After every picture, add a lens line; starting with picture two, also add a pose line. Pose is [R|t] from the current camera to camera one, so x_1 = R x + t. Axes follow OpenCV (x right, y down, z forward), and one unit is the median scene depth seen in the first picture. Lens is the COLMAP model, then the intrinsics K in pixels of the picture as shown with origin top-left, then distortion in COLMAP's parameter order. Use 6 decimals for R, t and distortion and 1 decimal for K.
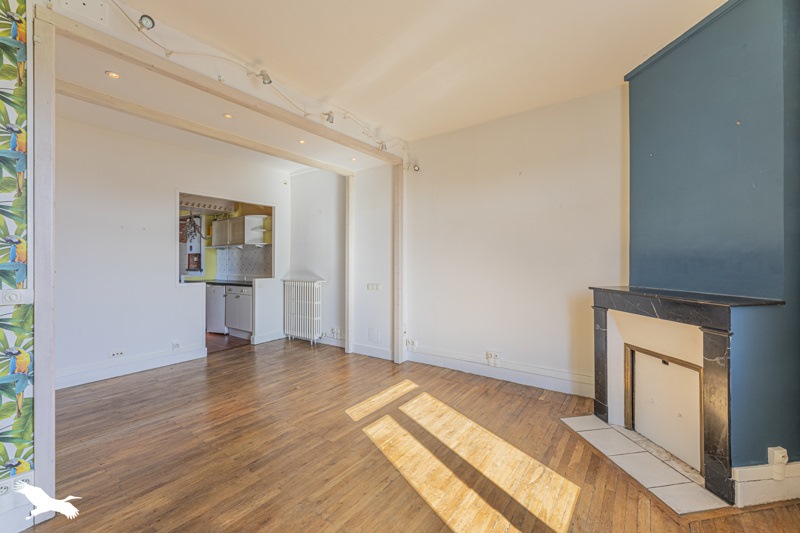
lens RADIAL K [[332.9, 0, 409.2], [0, 332.9, 265.6], [0, 0, 1]] dist [0.000975, 0.000086]
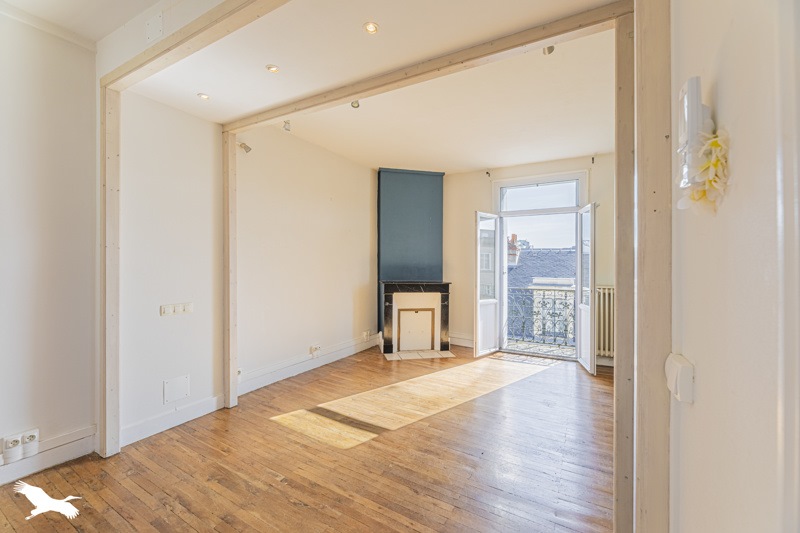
lens RADIAL K [[332.9, 0, 409.2], [0, 332.9, 265.6], [0, 0, 1]] dist [0.000975, 0.000086]
pose [[-0.114757, -0.005108, 0.993380, -0.972424], [-0.006098, 0.999972, 0.004437, -0.025348], [-0.993375, -0.005548, -0.114785, 0.849165]]
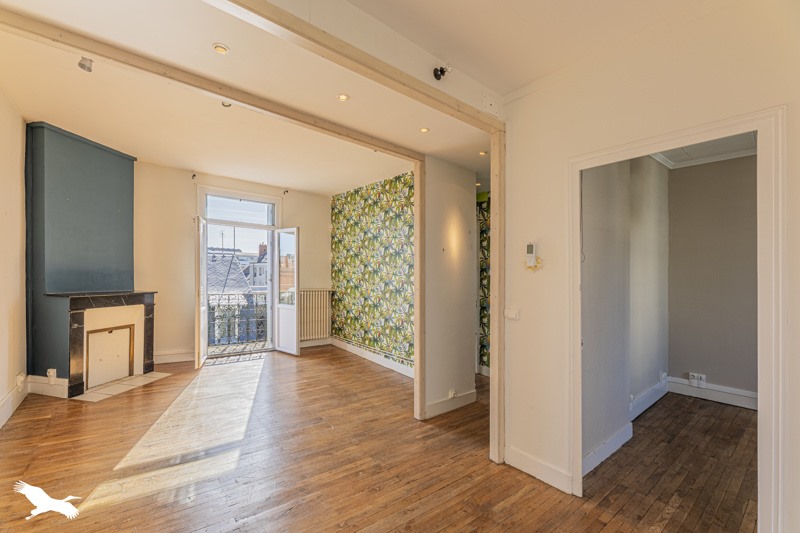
lens RADIAL K [[336.4, 0, 383.0], [0, 336.4, 264.3], [0, 0, 1]] dist [-0.000148, -0.000175]
pose [[-0.958224, -0.021436, 0.285215, -0.720145], [-0.030580, 0.999150, -0.027643, -0.039924], [-0.284380, -0.035210, -0.958065, 1.483785]]
